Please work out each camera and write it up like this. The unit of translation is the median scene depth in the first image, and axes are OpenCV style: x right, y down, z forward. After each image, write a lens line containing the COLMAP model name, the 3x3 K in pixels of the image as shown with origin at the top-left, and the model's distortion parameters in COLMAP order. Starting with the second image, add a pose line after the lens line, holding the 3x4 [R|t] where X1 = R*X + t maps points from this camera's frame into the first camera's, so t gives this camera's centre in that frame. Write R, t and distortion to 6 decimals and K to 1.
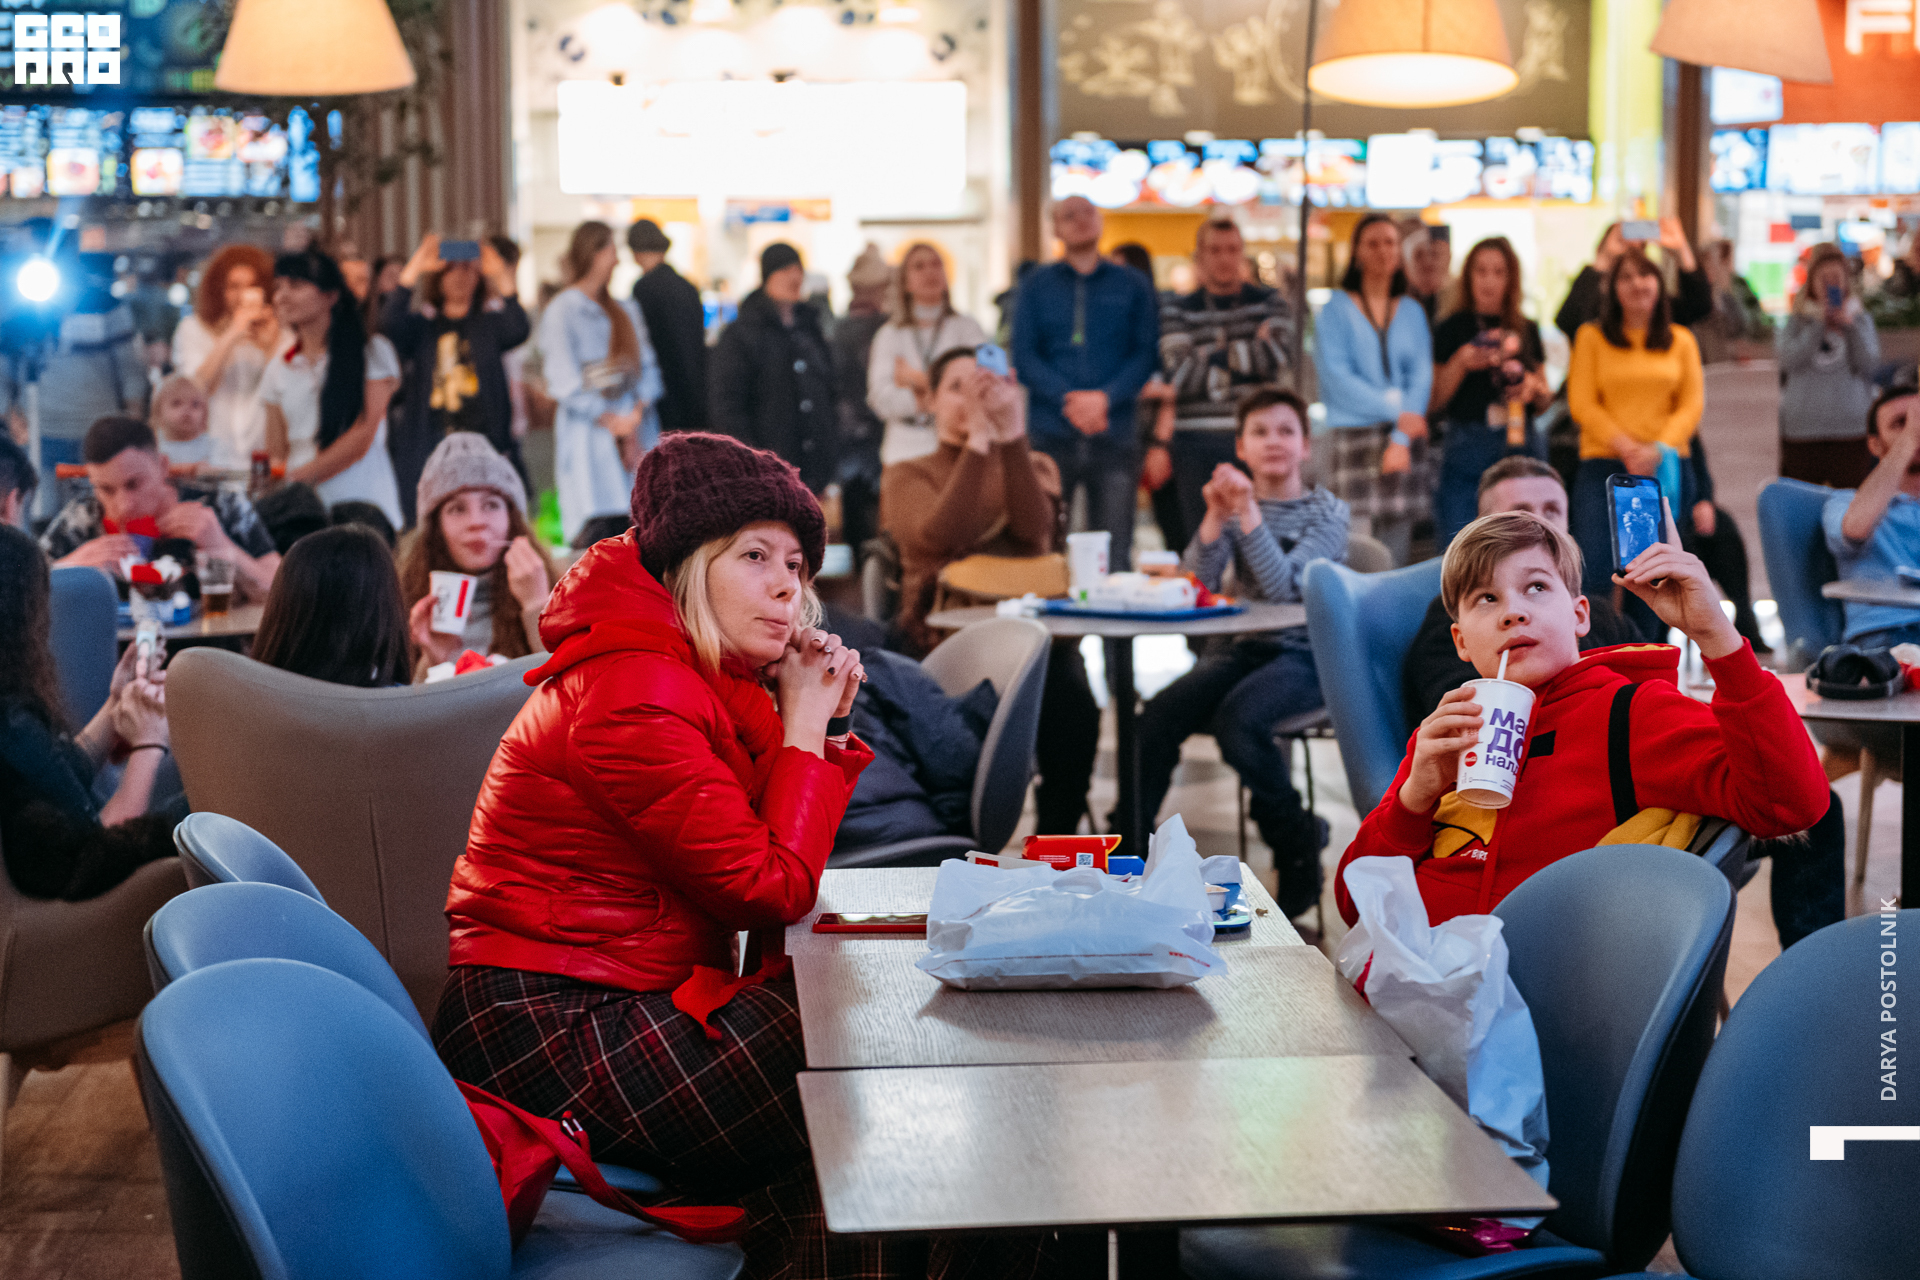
lens RADIAL K [[4032.8, 0, 960.2], [0, 4032.8, 638.9], [0, 0, 1]] dist [-0.043261, 0.000000]
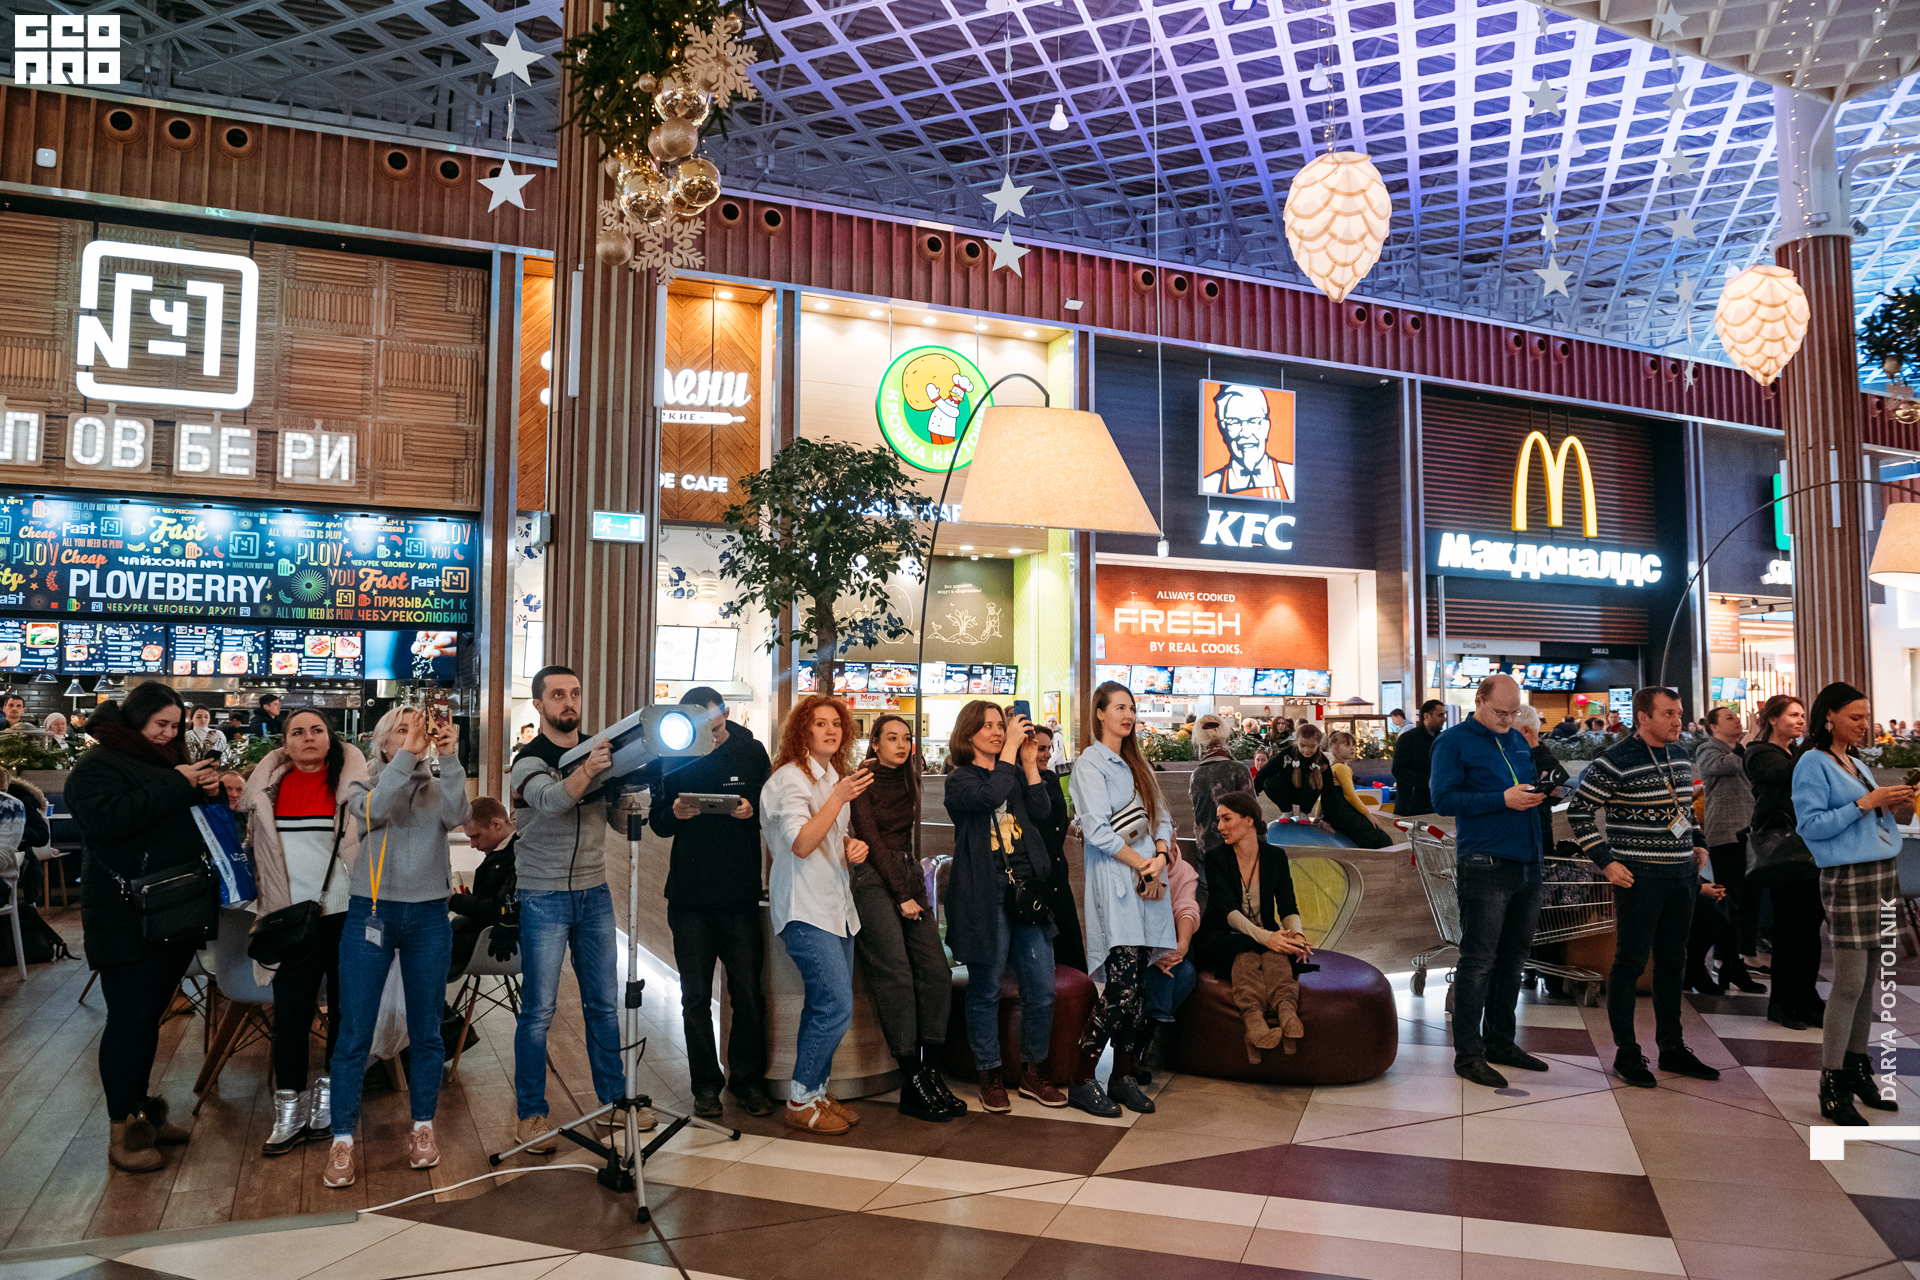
lens RADIAL K [[1375.7, 0, 957.0], [0, 1375.7, 642.0], [0, 0, 1]] dist [-0.012752, -0.002704]
pose [[0.960338, 0.029031, 0.277323, -0.080563], [0.014873, 0.987817, -0.154911, -0.025147], [-0.278441, 0.152891, 0.948206, 0.327790]]
